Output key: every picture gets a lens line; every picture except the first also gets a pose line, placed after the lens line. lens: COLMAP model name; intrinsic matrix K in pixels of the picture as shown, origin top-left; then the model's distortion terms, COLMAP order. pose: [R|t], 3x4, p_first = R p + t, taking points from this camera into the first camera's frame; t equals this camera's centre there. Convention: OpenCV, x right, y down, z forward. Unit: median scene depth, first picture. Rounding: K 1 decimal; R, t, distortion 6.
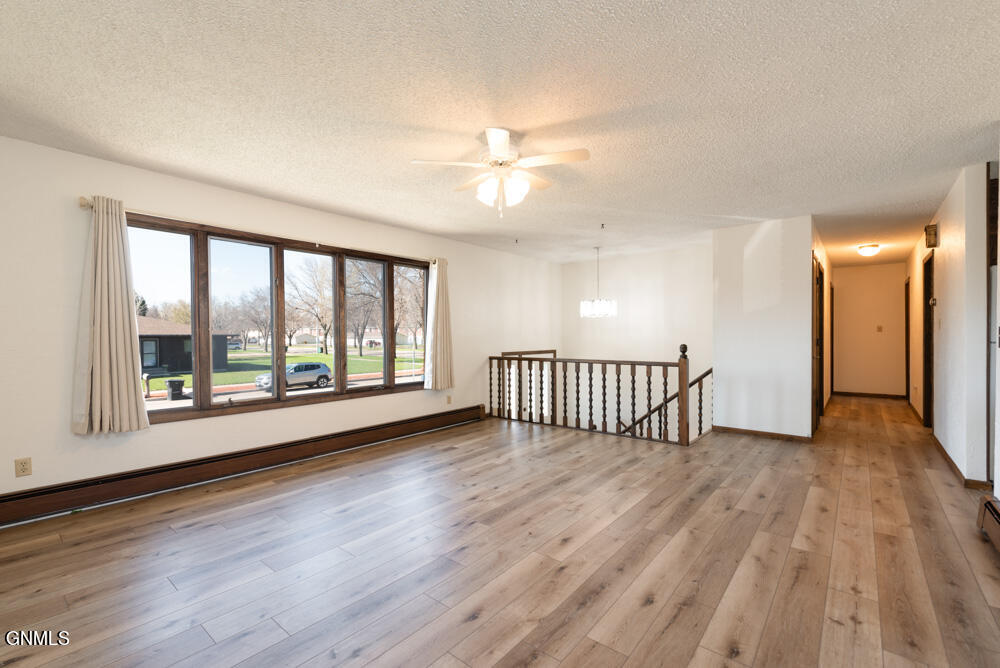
lens RADIAL K [[433.1, 0, 505.1], [0, 433.1, 337.9], [0, 0, 1]] dist [-0.002897, 0.000086]
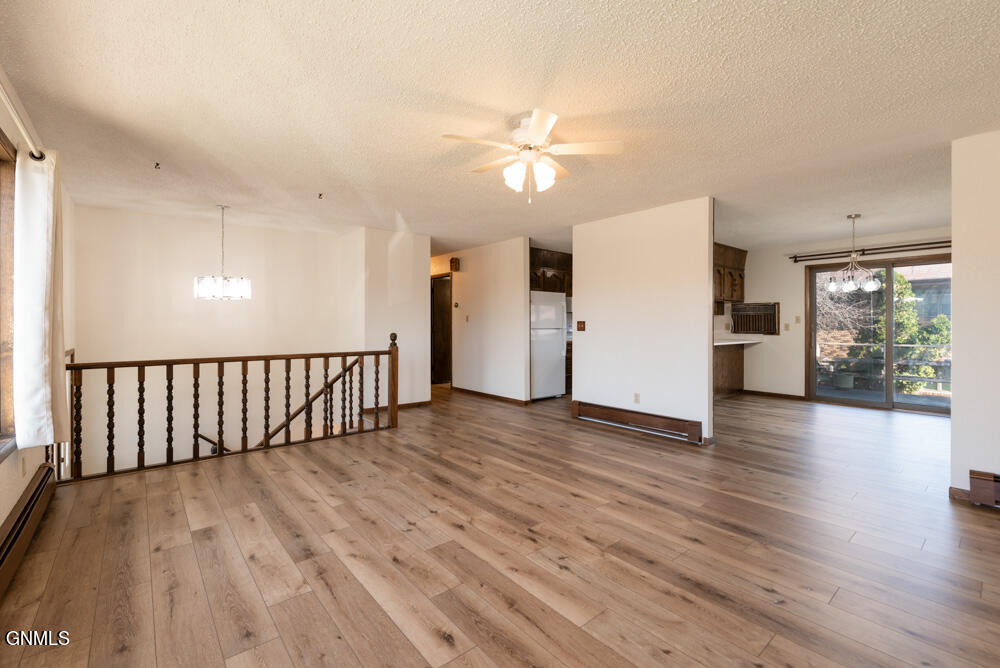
lens RADIAL K [[433.1, 0, 504.2], [0, 433.1, 318.4], [0, 0, 1]] dist [-0.002897, 0.000086]
pose [[0.185914, 0.018250, 0.982397, -0.693282], [0.007535, 0.999772, -0.019999, 0.002849], [-0.982537, 0.011121, 0.185734, 0.625078]]
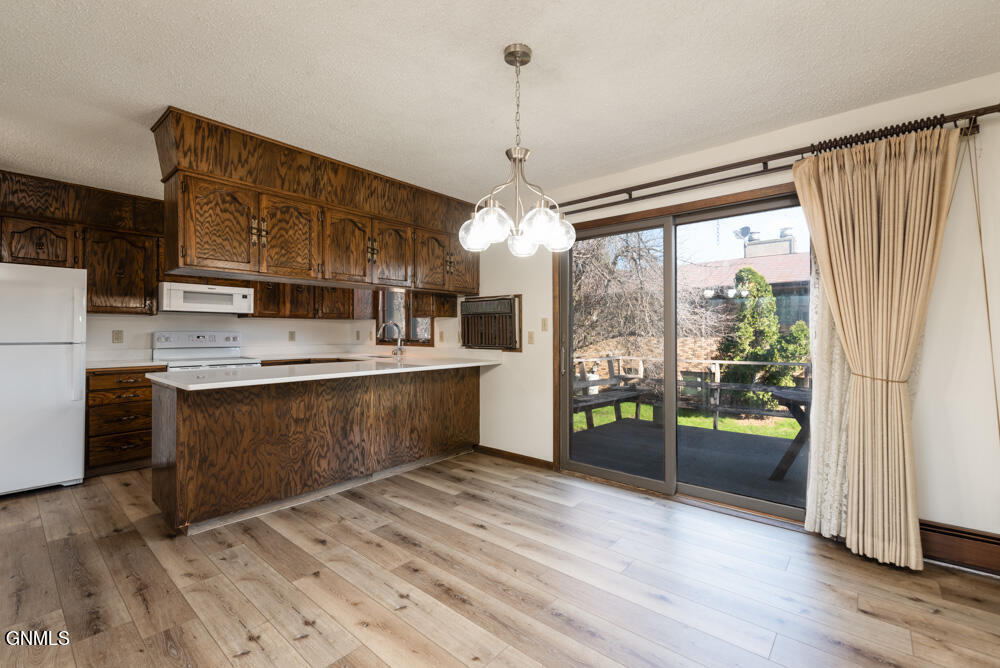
lens RADIAL K [[433.1, 0, 502.8], [0, 433.1, 333.5], [0, 0, 1]] dist [-0.002897, 0.000086]
pose [[0.021619, 0.004414, 0.999757, -0.608332], [0.011001, 0.999929, -0.004652, 0.003118], [-0.999706, 0.011099, 0.021569, 0.556999]]
